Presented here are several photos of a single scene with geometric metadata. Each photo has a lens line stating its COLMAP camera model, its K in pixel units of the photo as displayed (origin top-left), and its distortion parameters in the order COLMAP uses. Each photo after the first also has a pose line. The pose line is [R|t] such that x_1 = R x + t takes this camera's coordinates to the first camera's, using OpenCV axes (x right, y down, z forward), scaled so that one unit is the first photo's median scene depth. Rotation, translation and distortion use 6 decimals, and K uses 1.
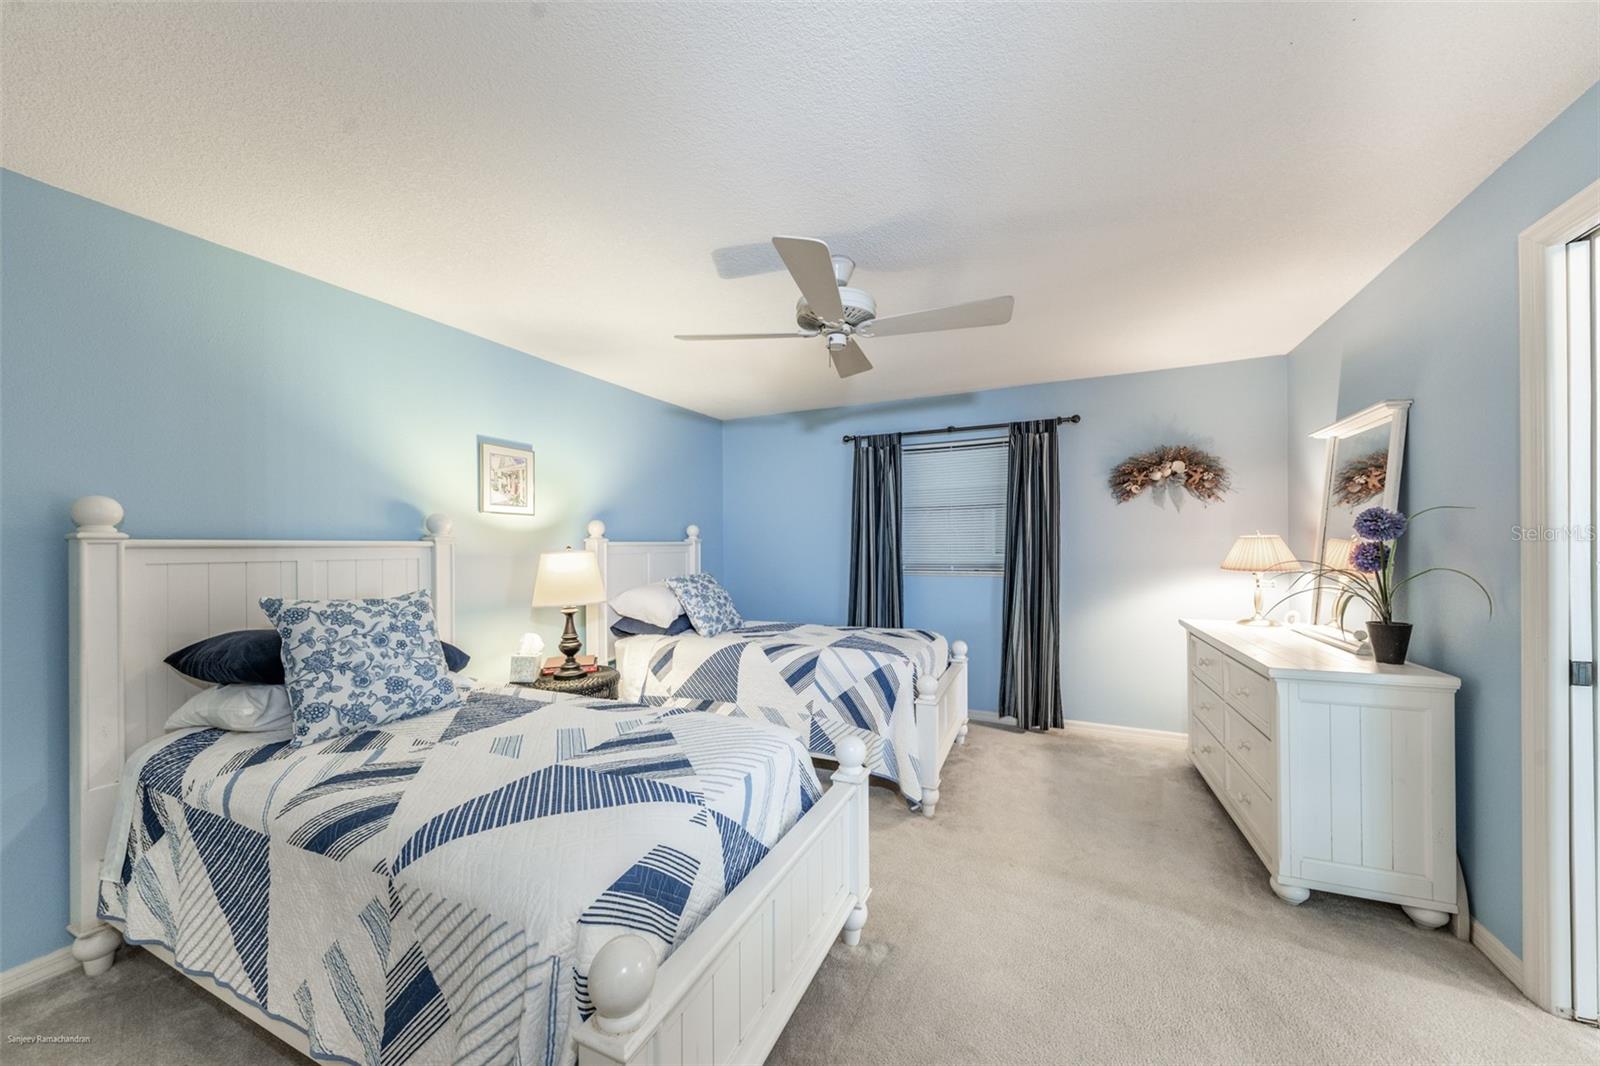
lens RADIAL K [[571.9, 0, 779.8], [0, 571.9, 550.7], [0, 0, 1]] dist [0.003180, 0.000731]
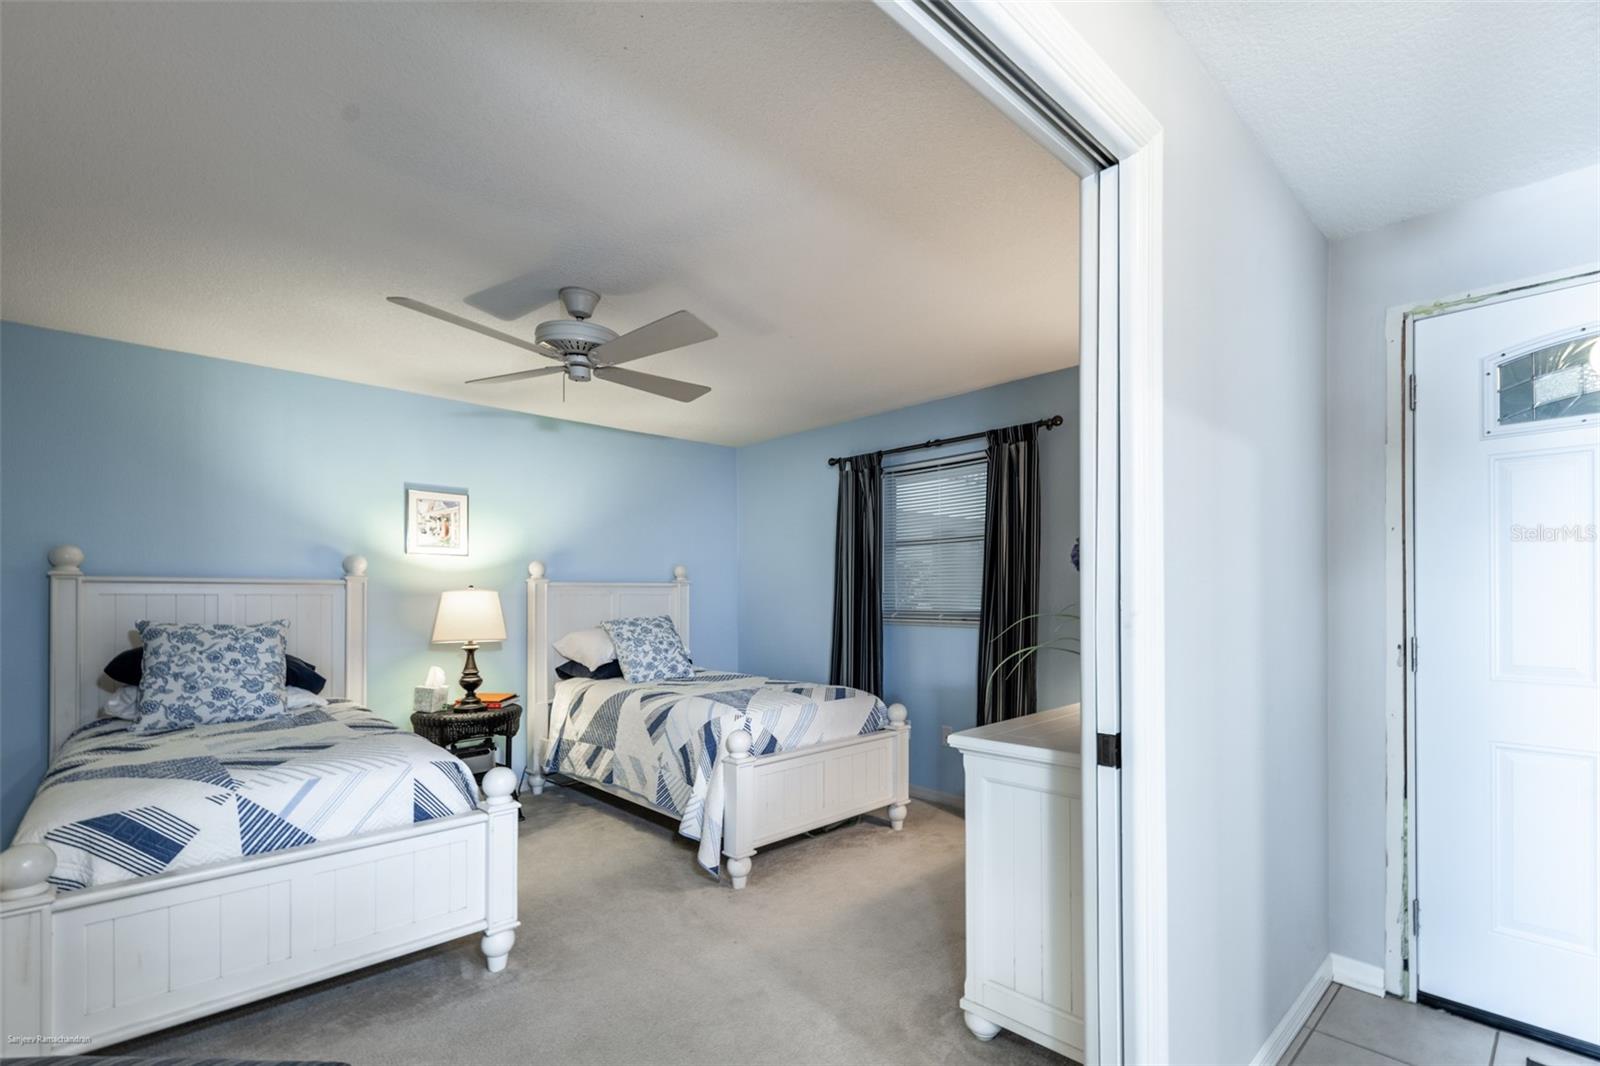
lens RADIAL K [[715.1, 0, 815.5], [0, 715.1, 600.6], [0, 0, 1]] dist [0.001123, -0.000983]
pose [[0.937031, 0.011629, -0.349053, 0.698976], [-0.011002, 0.999932, 0.003780, 0.008682], [0.349073, 0.000298, 0.937095, 0.000489]]
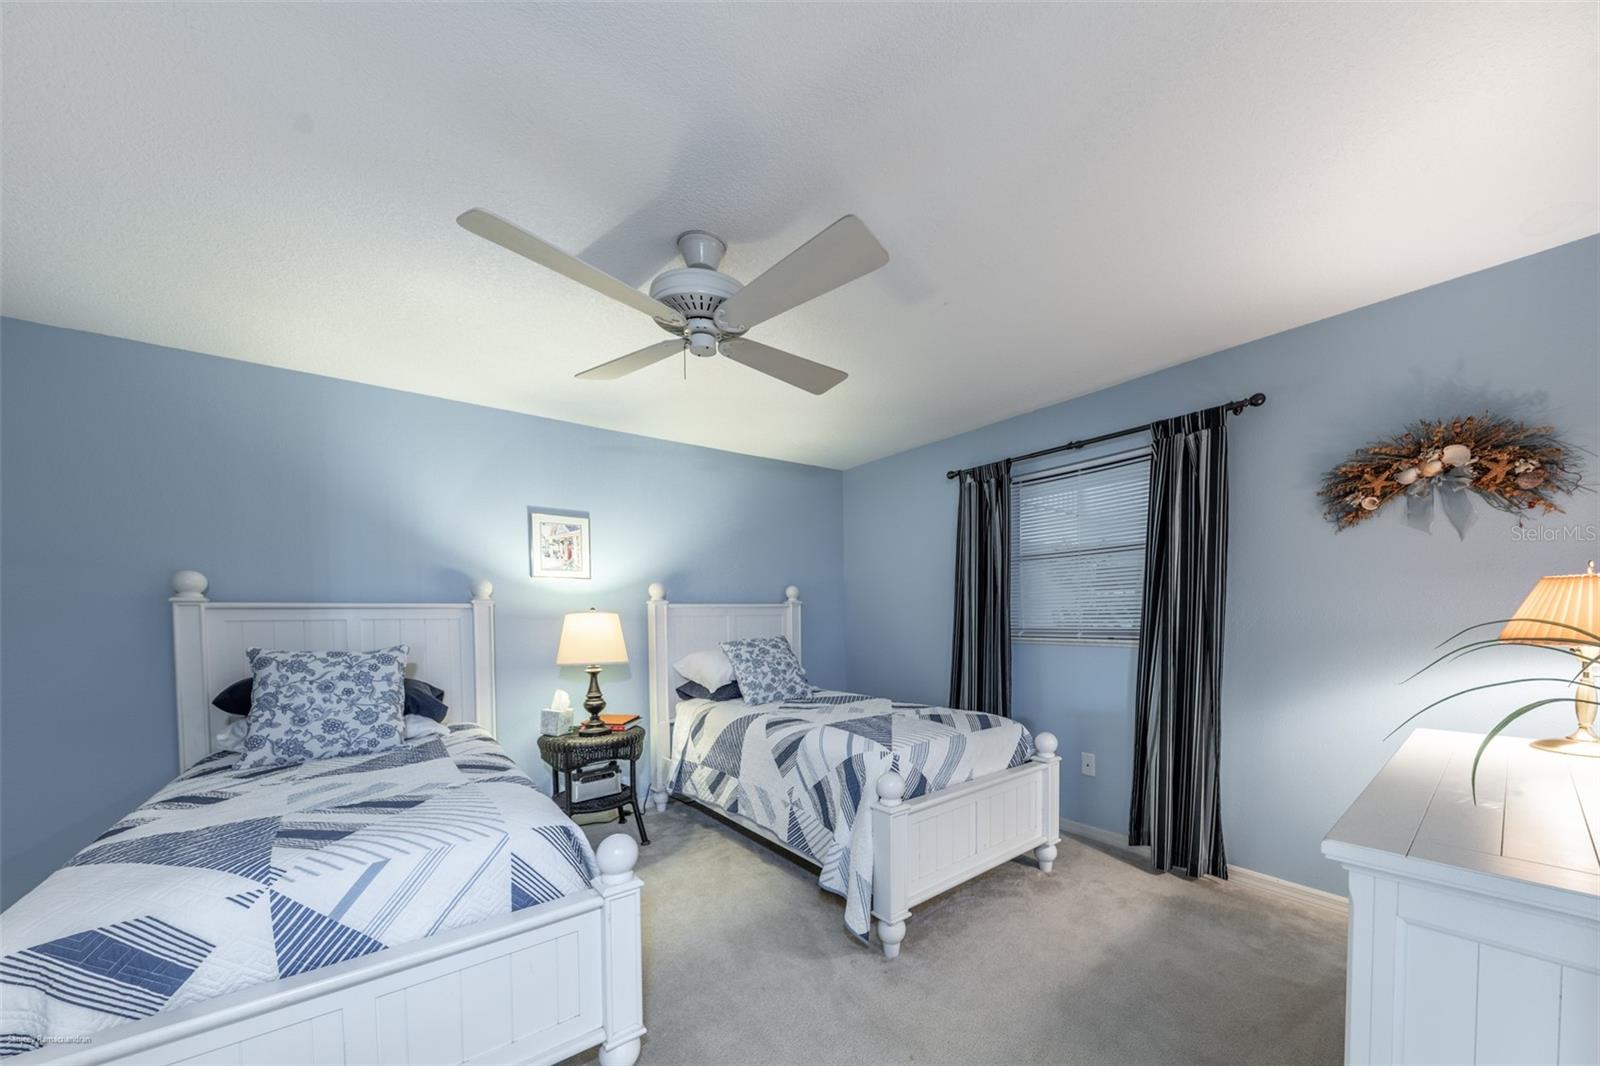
lens RADIAL K [[576.2, 0, 813.4], [0, 576.2, 638.7], [0, 0, 1]] dist [0.007929, -0.000054]
pose [[0.895427, 0.016141, -0.444916, 0.466707], [0.000614, 0.999297, 0.037490, 0.009659], [0.445209, -0.033843, 0.894787, 0.256851]]
